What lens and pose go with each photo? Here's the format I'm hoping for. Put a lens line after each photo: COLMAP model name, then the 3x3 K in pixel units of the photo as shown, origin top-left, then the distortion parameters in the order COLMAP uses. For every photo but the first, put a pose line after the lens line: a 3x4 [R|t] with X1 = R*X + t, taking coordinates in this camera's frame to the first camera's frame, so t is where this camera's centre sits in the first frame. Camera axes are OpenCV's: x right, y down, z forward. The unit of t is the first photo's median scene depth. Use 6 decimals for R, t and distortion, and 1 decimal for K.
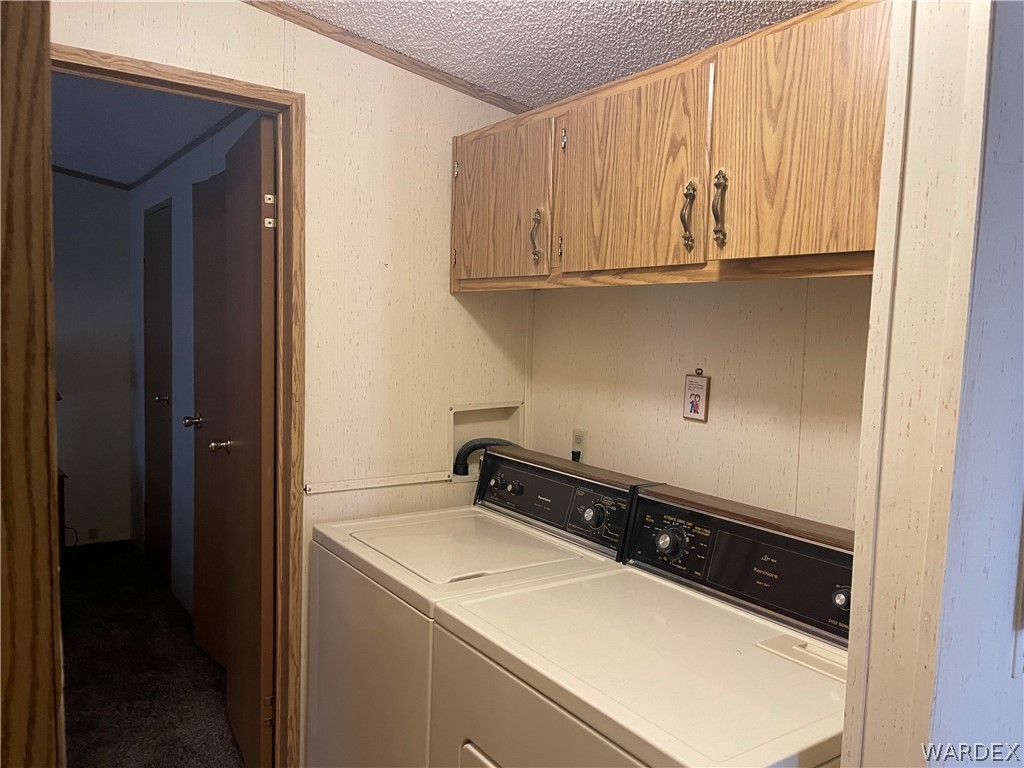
lens RADIAL K [[771.3, 0, 517.5], [0, 771.3, 394.7], [0, 0, 1]] dist [0.073756, -0.099506]
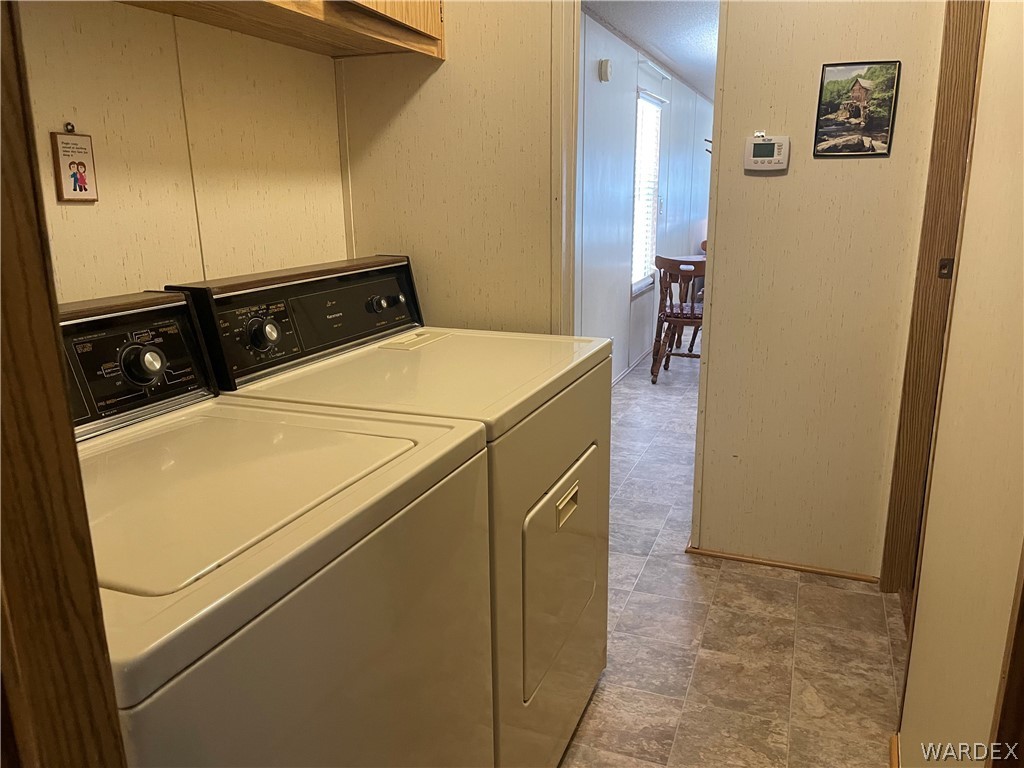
lens RADIAL K [[771.3, 0, 515.5], [0, 771.3, 382.3], [0, 0, 1]] dist [0.073756, -0.099506]
pose [[-0.552075, -0.222902, 0.803448, -0.624555], [0.065963, 0.948908, 0.308583, -0.003828], [-0.831181, 0.223358, -0.509165, 1.166499]]
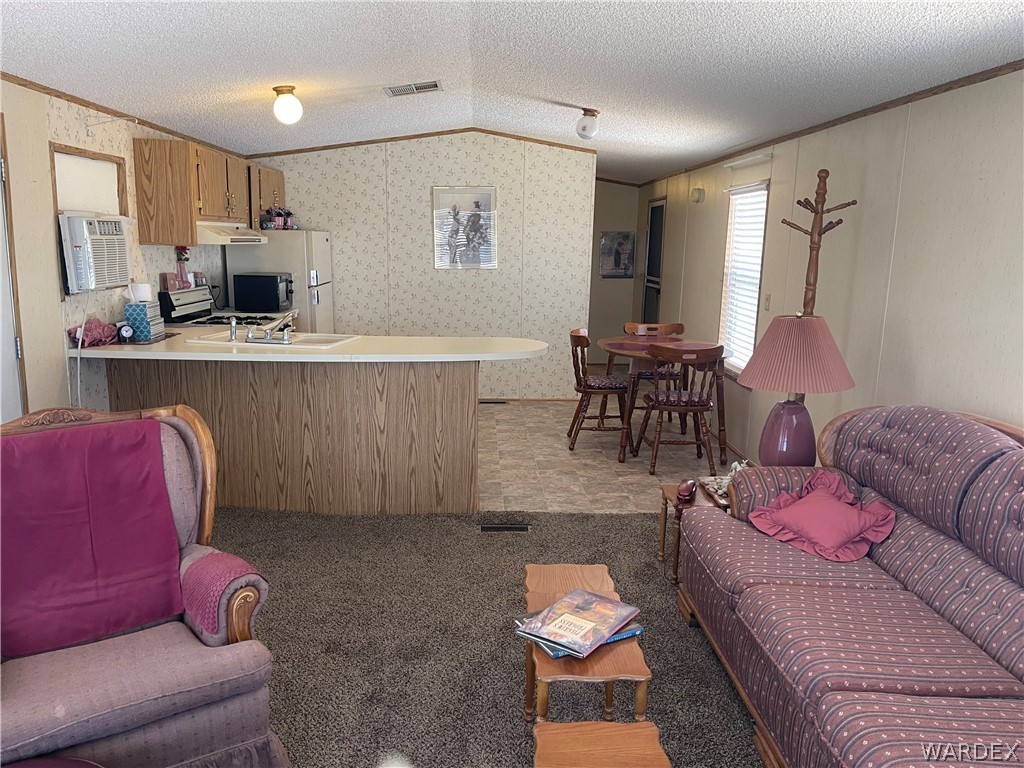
lens RADIAL K [[771.3, 0, 517.6], [0, 771.3, 390.2], [0, 0, 1]] dist [0.073756, -0.099506]
pose [[0.846672, 0.087901, -0.524805, 1.087144], [-0.037929, 0.993722, 0.105250, 0.182918], [0.530762, -0.069207, 0.844691, -1.897558]]
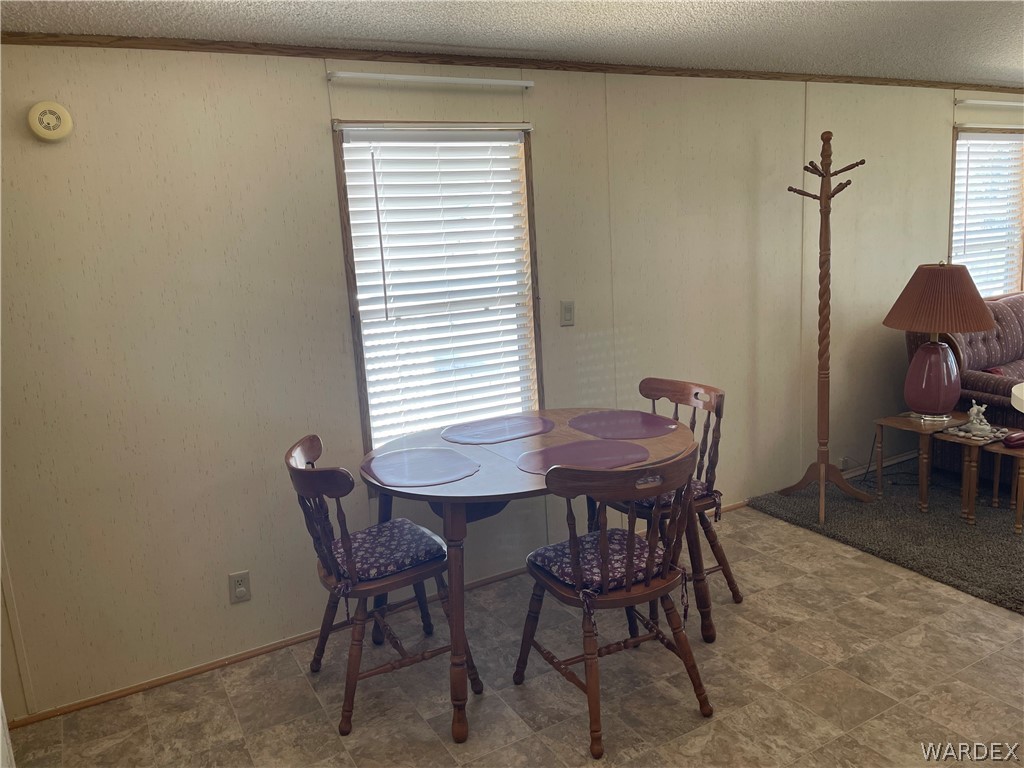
lens RADIAL K [[771.3, 0, 522.8], [0, 771.3, 357.5], [0, 0, 1]] dist [0.073756, -0.099506]
pose [[0.107632, -0.222894, 0.968883, -1.487549], [0.145296, 0.967607, 0.206460, -0.167388], [-0.983516, 0.118553, 0.136531, 0.835848]]
